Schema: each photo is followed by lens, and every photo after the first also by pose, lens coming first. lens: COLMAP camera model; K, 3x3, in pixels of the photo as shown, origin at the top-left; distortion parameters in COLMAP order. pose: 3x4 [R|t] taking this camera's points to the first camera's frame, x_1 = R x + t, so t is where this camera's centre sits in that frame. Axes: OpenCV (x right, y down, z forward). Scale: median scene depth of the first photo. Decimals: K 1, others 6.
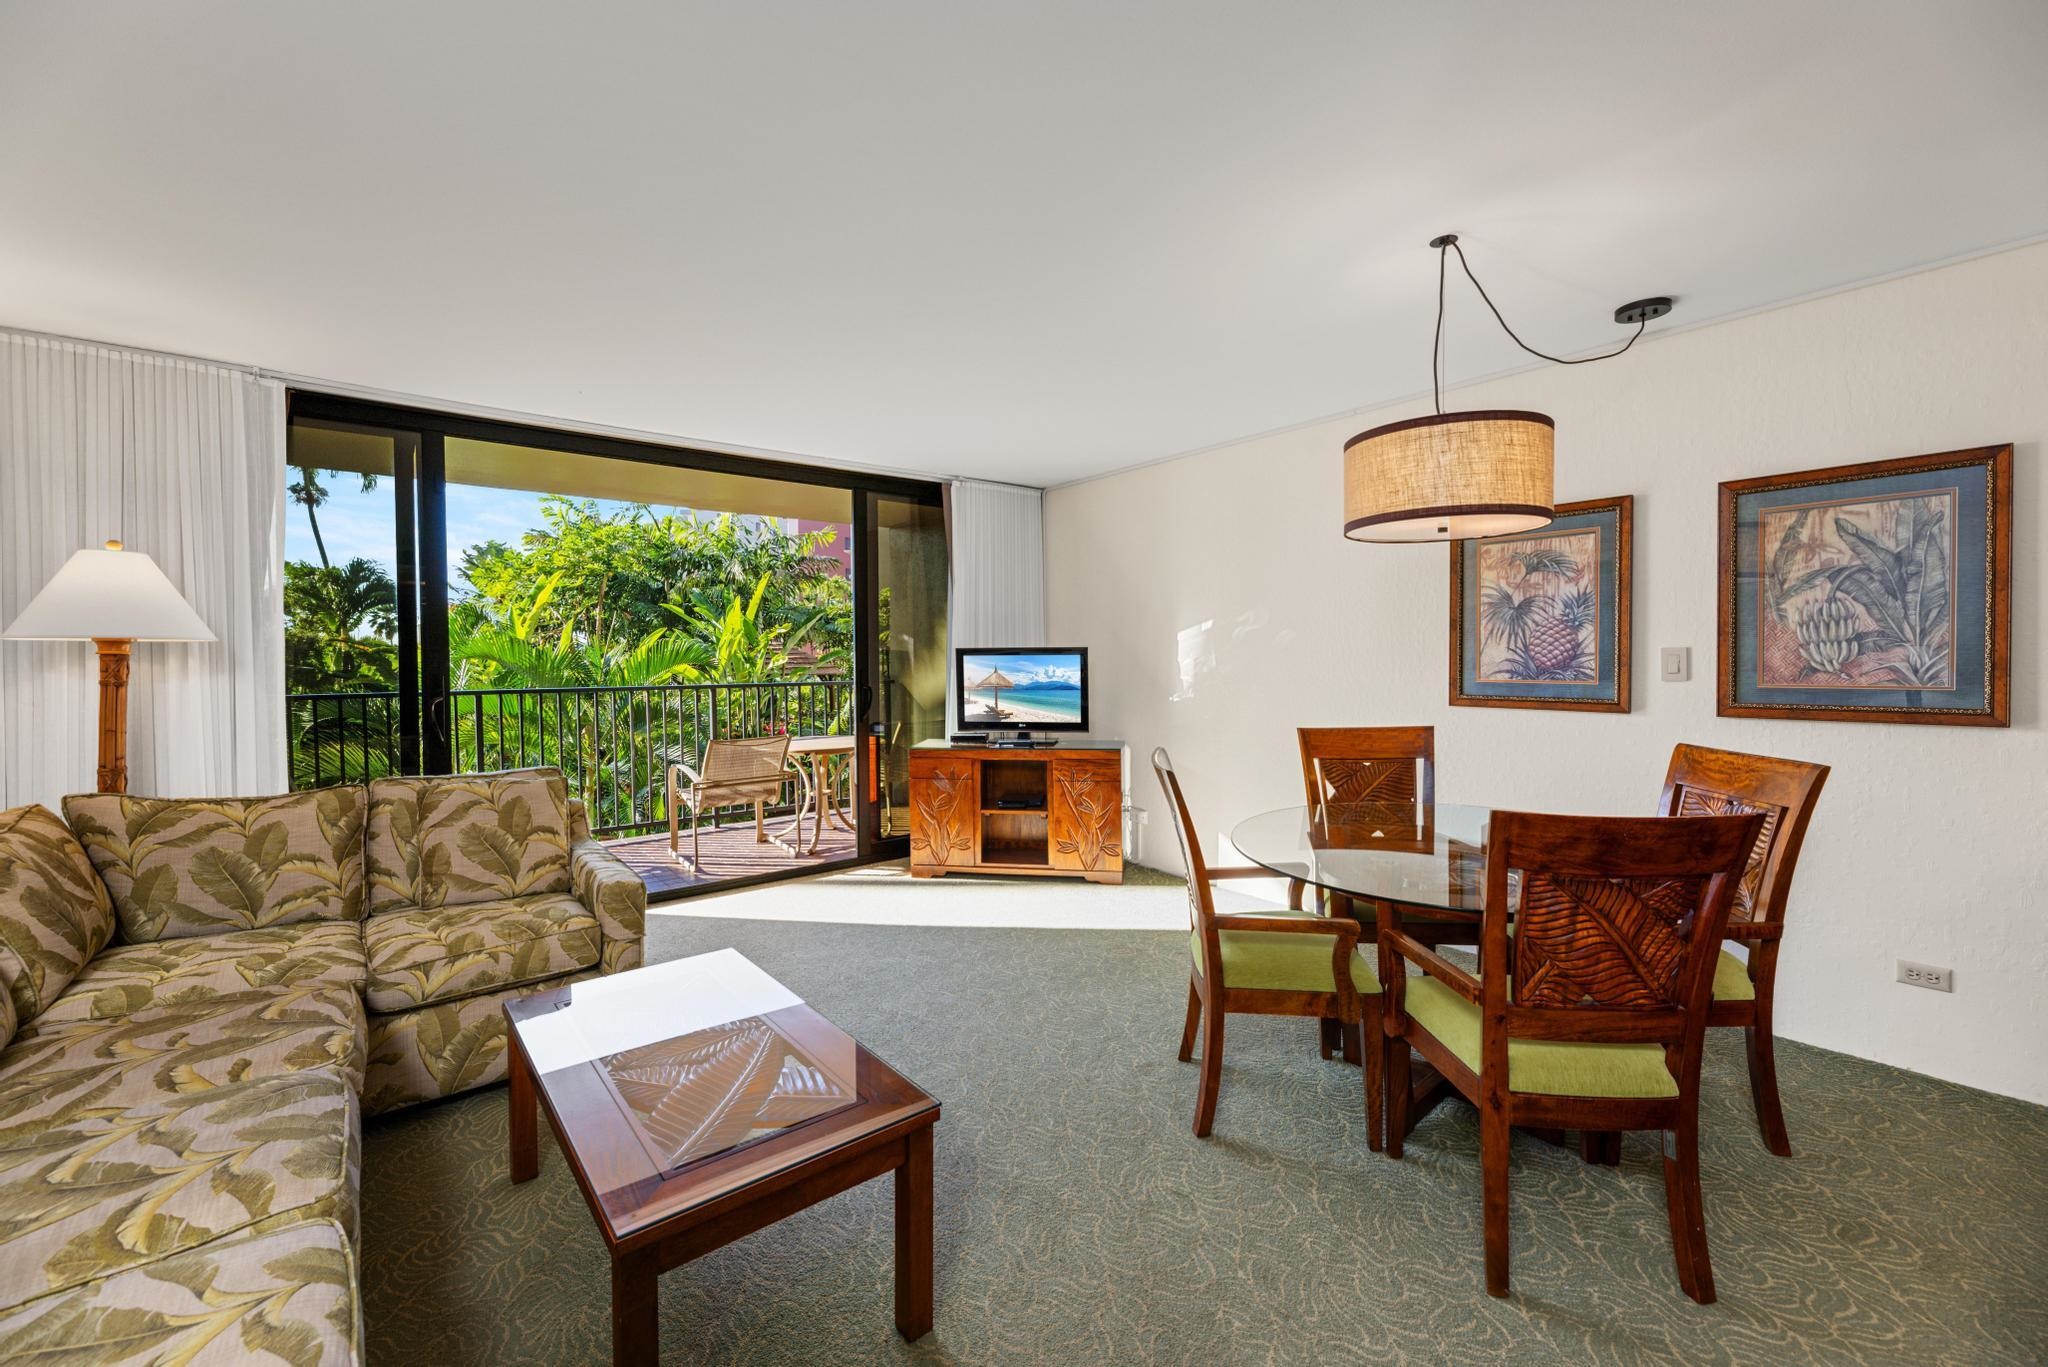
lens RADIAL K [[826.2, 0, 1025.2], [0, 826.2, 672.6], [0, 0, 1]] dist [0.003035, -0.000544]
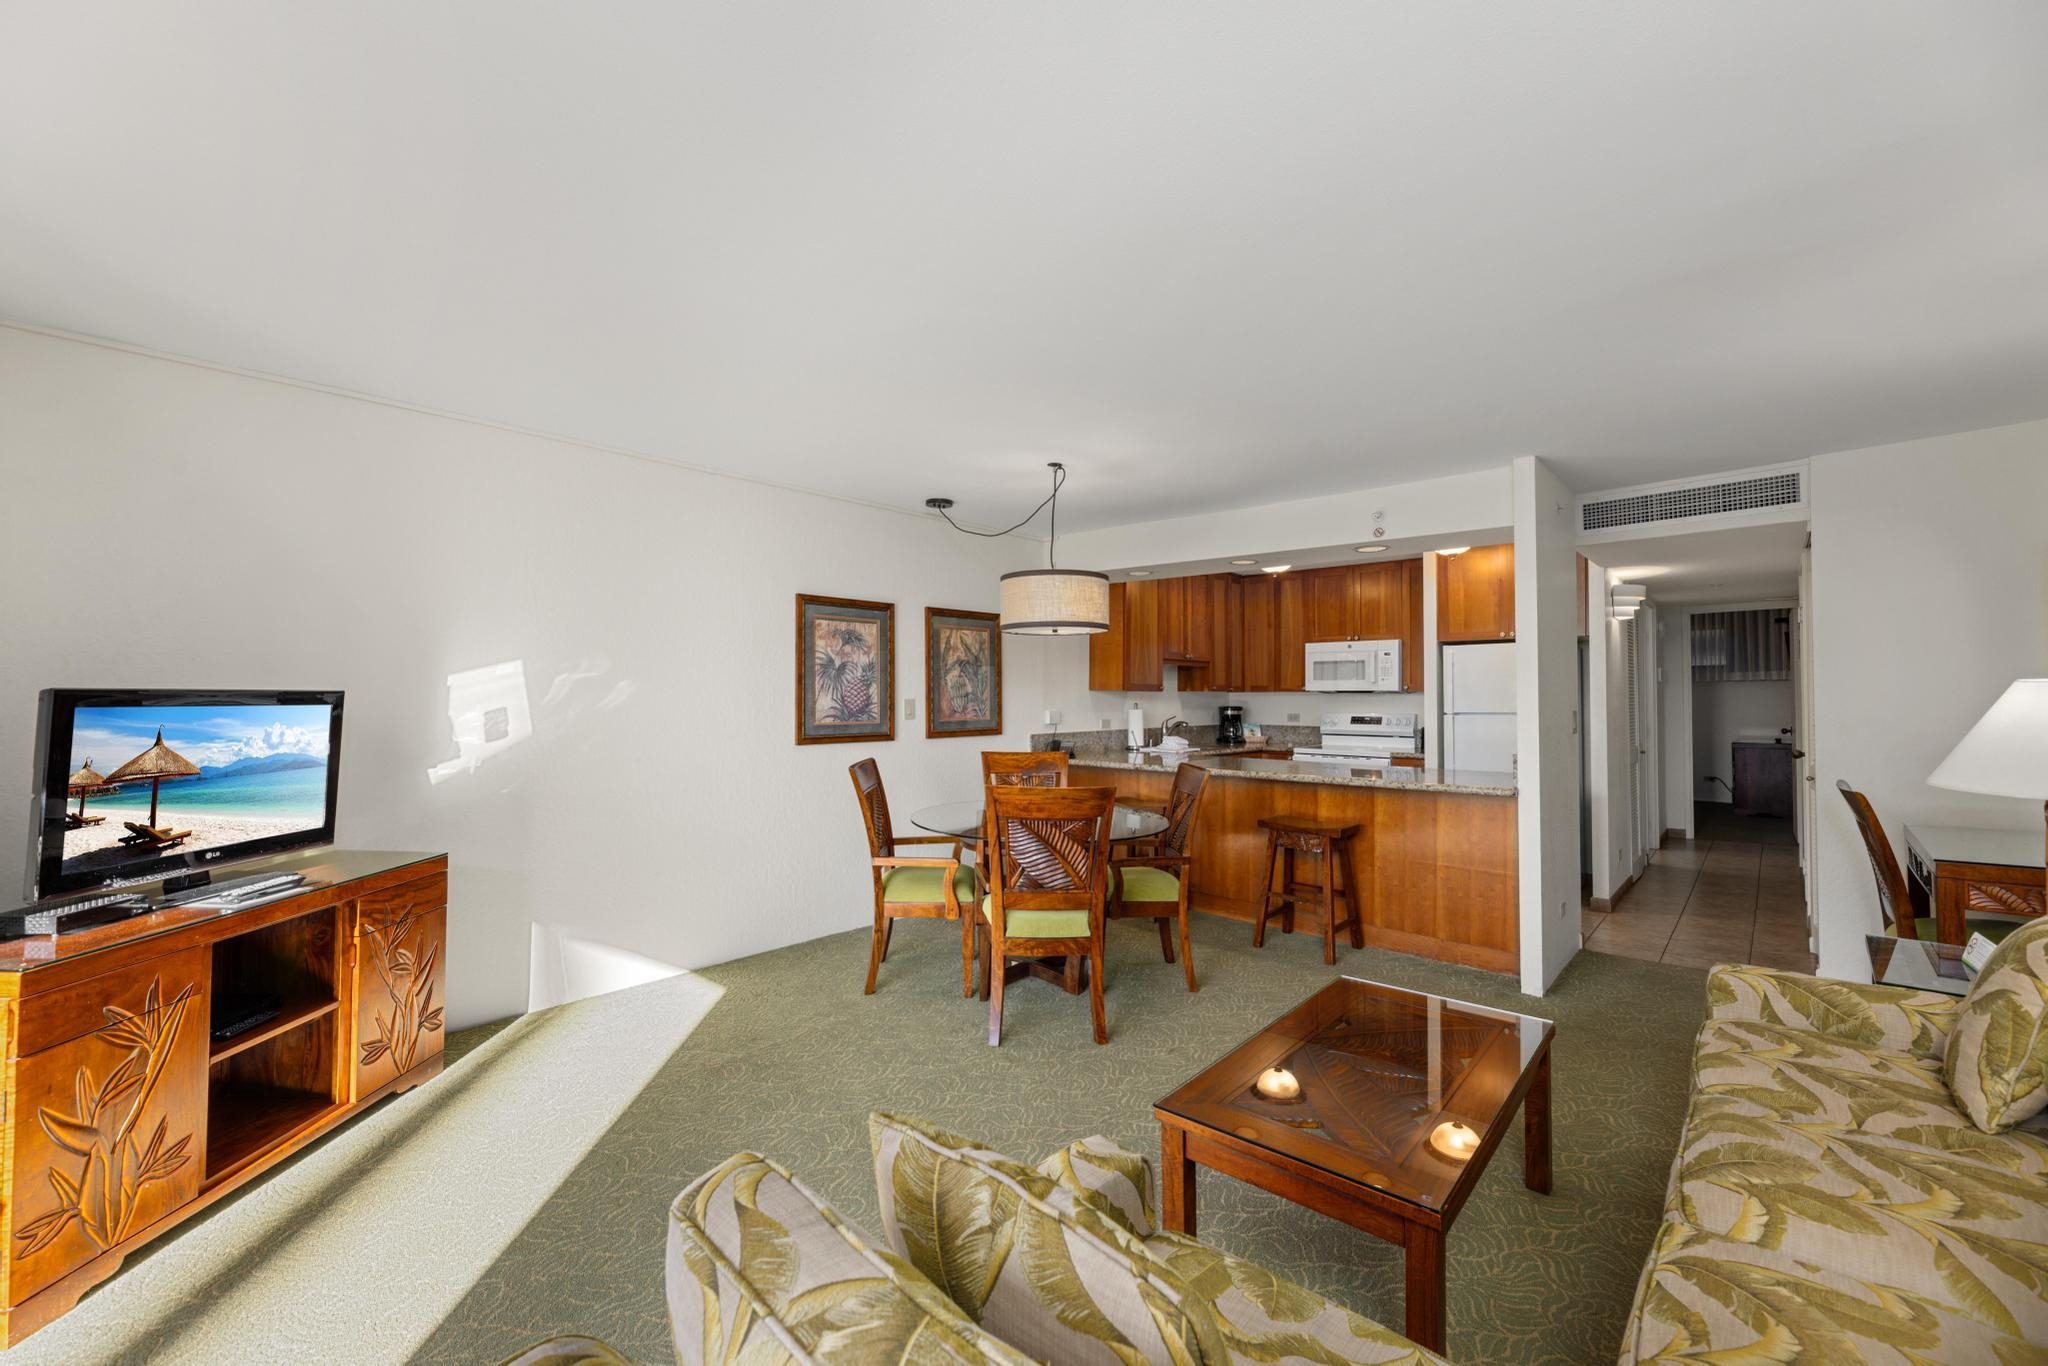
lens RADIAL K [[826.2, 0, 1028.8], [0, 826.2, 691.1], [0, 0, 1]] dist [0.003035, -0.000544]
pose [[-0.161784, 0.012239, 0.986750, -0.814765], [0.017388, 0.999803, -0.009550, -0.024136], [-0.986673, 0.015612, -0.161965, 0.932765]]
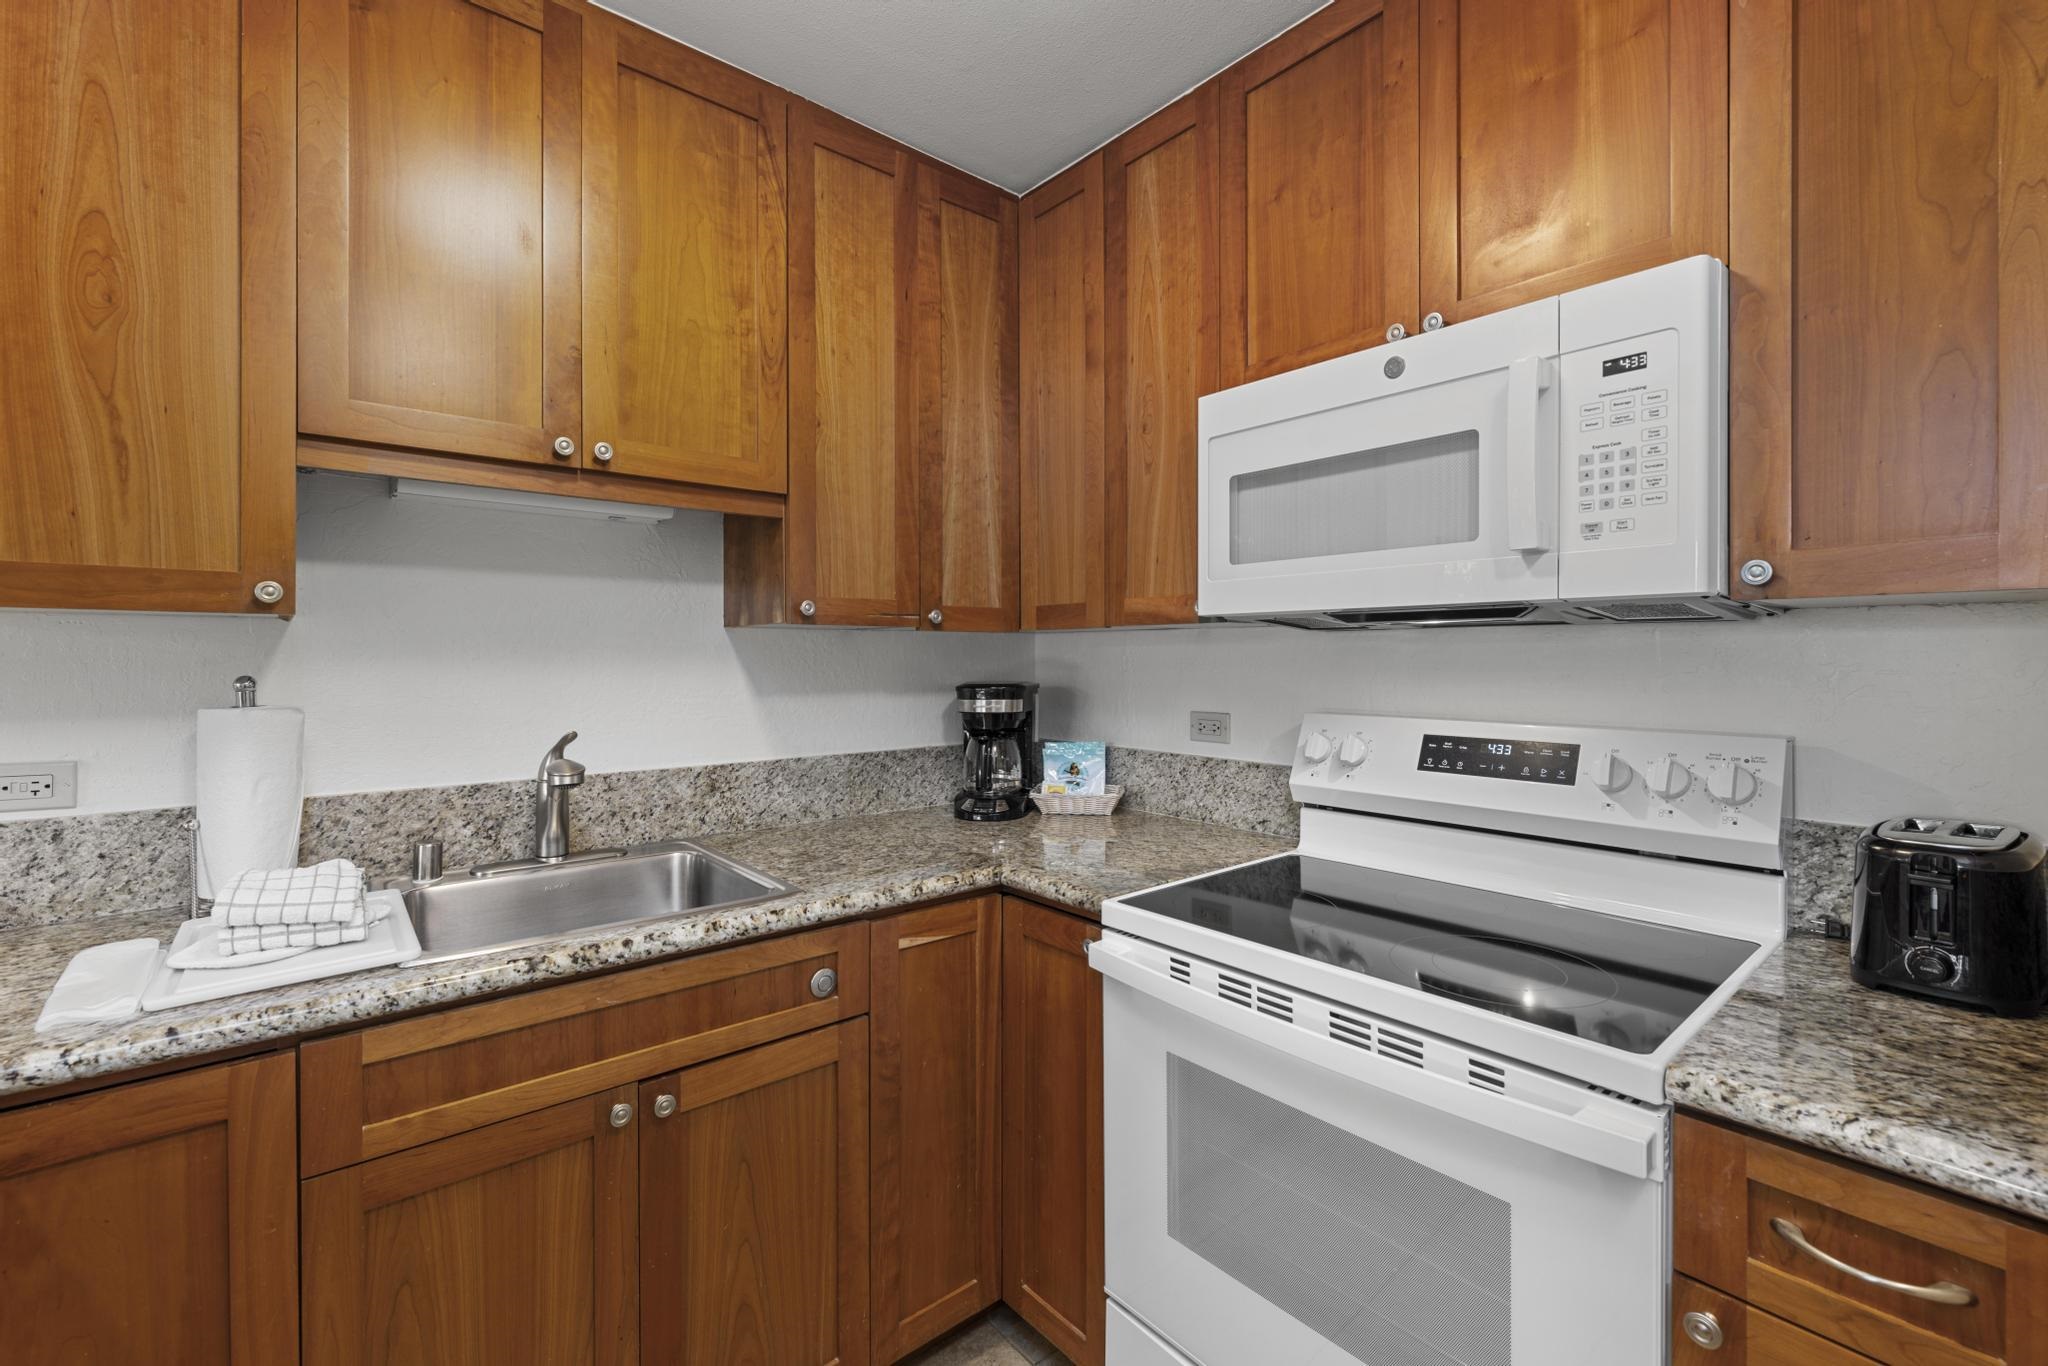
lens RADIAL K [[877.8, 0, 1030.2], [0, 877.8, 666.2], [0, 0, 1]] dist [0.001634, 0.000283]
pose [[-0.028748, -0.002110, 0.999584, 0.685406], [0.019672, 0.999803, 0.002676, -0.007907], [-0.999393, 0.019741, -0.028701, -0.008194]]
